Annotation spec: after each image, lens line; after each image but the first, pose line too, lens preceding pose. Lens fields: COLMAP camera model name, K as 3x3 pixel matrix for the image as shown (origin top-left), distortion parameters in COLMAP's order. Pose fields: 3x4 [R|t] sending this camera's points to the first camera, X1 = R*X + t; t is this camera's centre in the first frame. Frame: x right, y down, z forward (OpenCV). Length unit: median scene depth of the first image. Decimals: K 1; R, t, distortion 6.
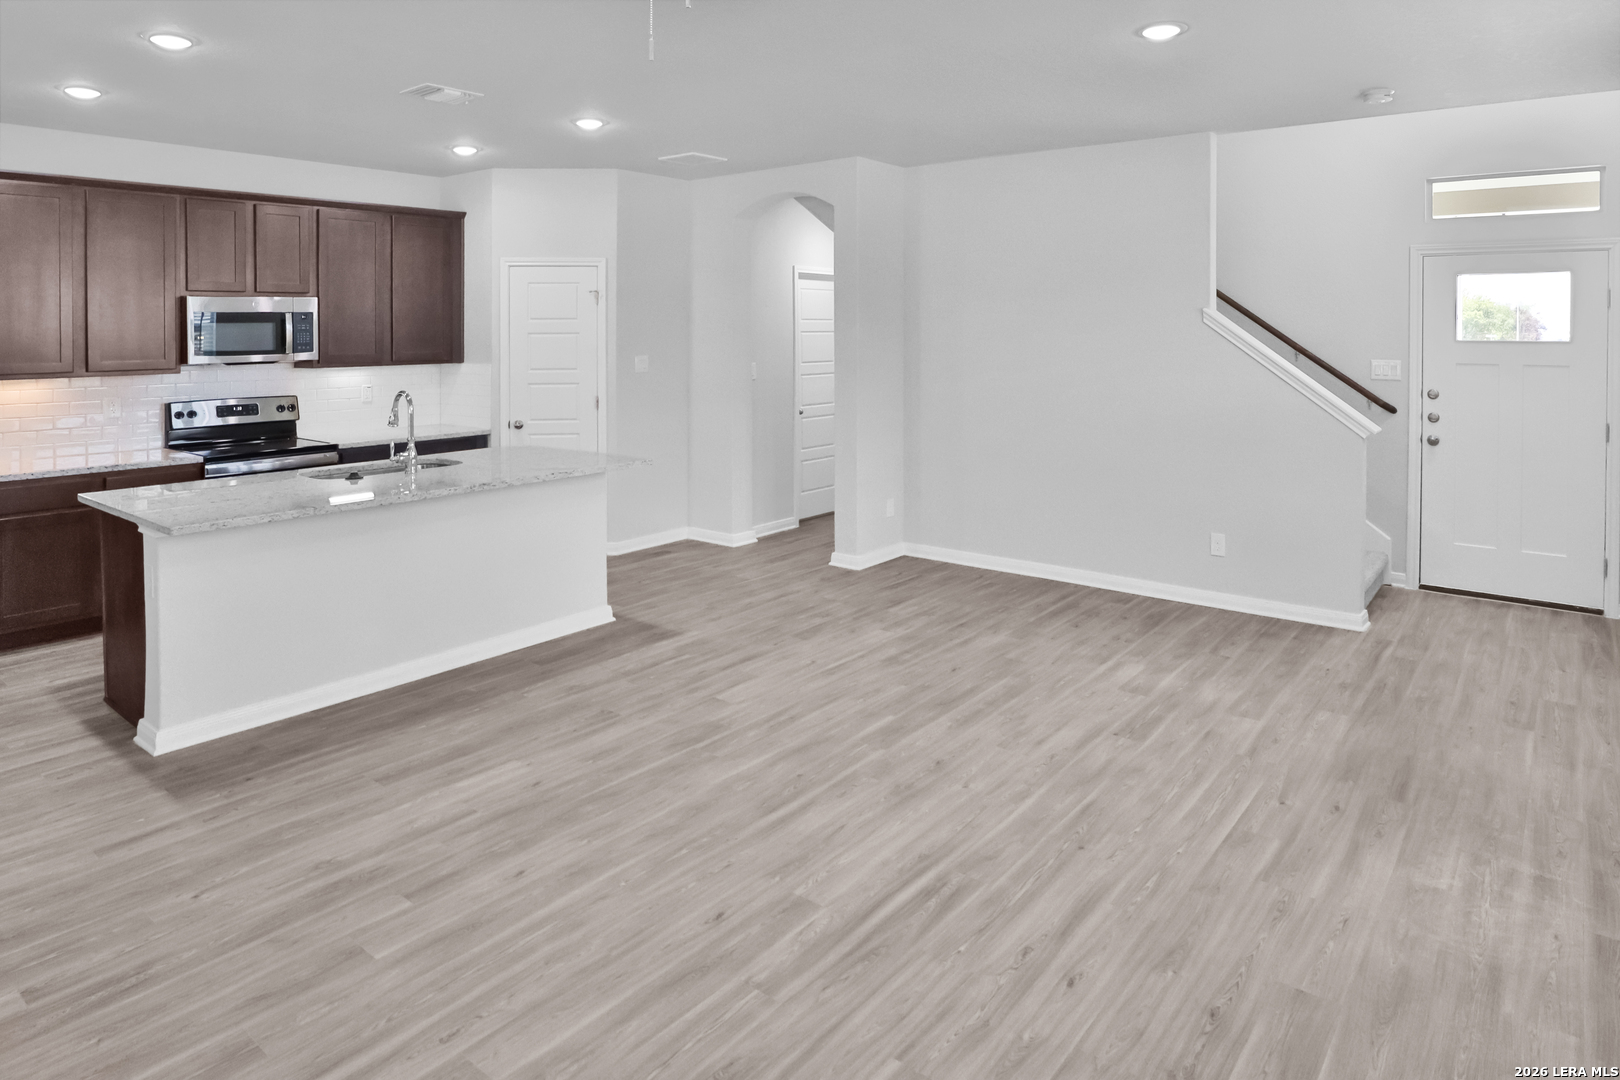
lens RADIAL K [[954.2, 0, 810.0], [0, 954.2, 540.0], [0, 0, 1]] dist [-0.040335, 0.004597]
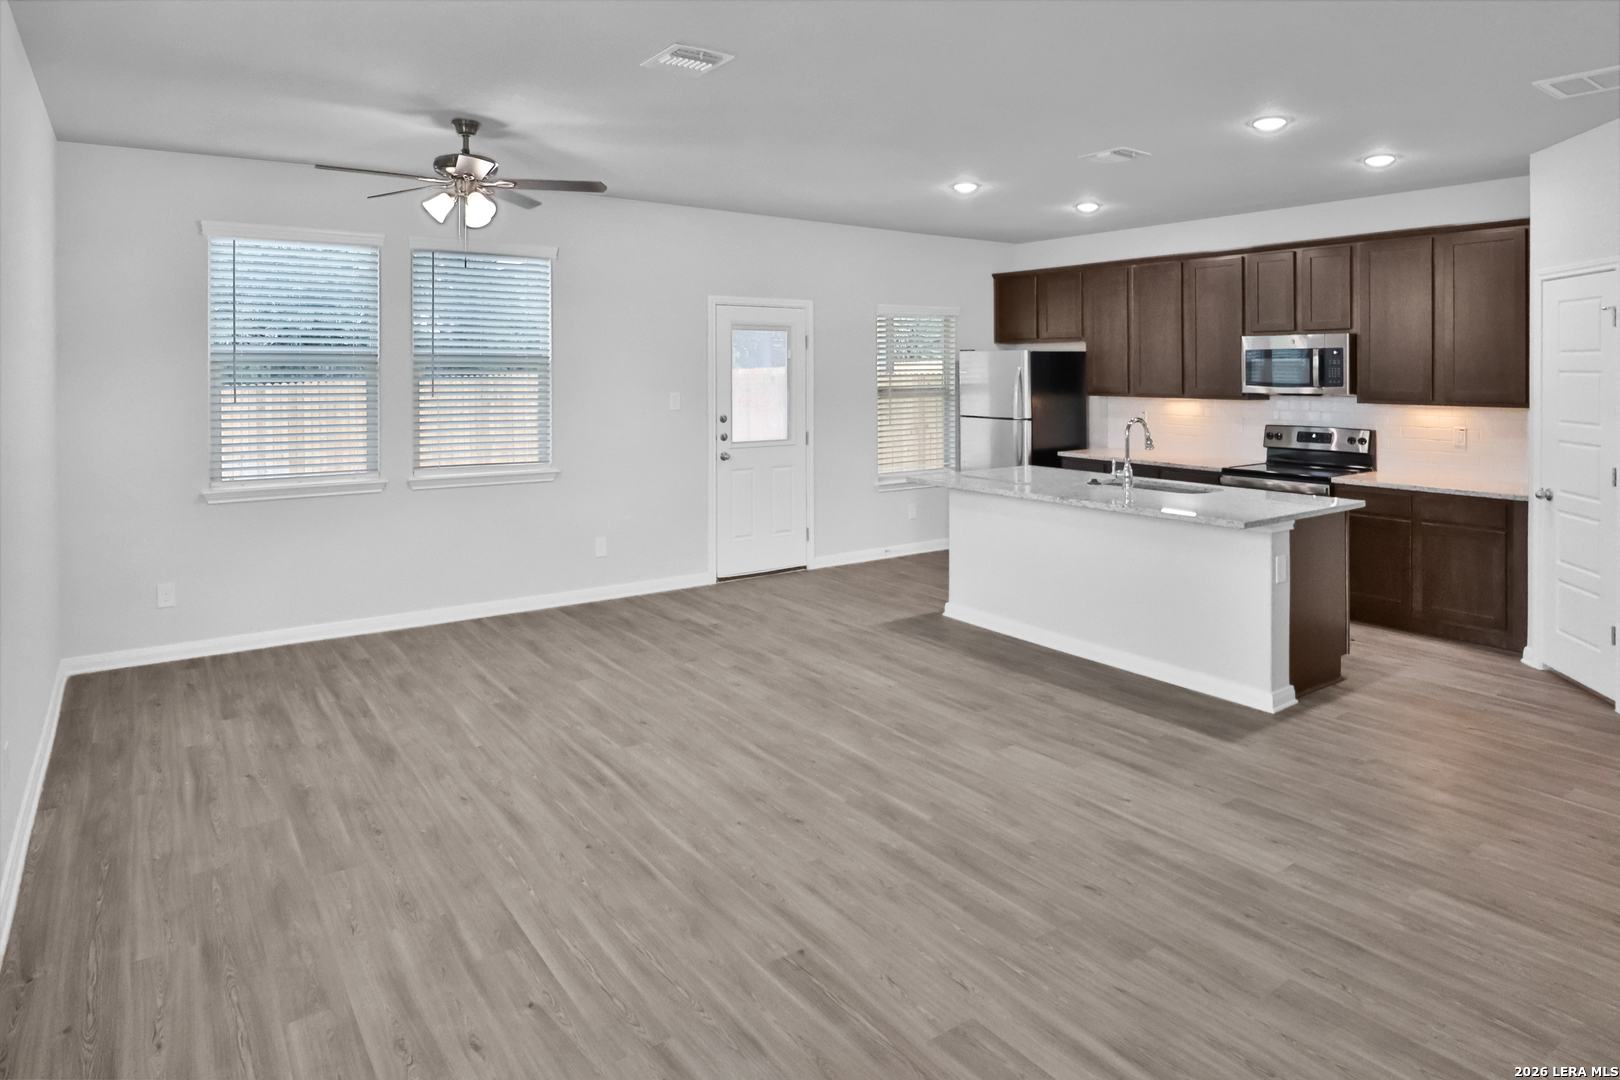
lens RADIAL K [[910.2, 0, 810.0], [0, 910.2, 540.0], [0, 0, 1]] dist [-0.029853, -0.002051]
pose [[-0.263202, 0.175155, -0.948707, 0.723740], [-0.200765, 0.951907, 0.231445, -0.186776], [0.943620, 0.251384, -0.215379, 0.876349]]
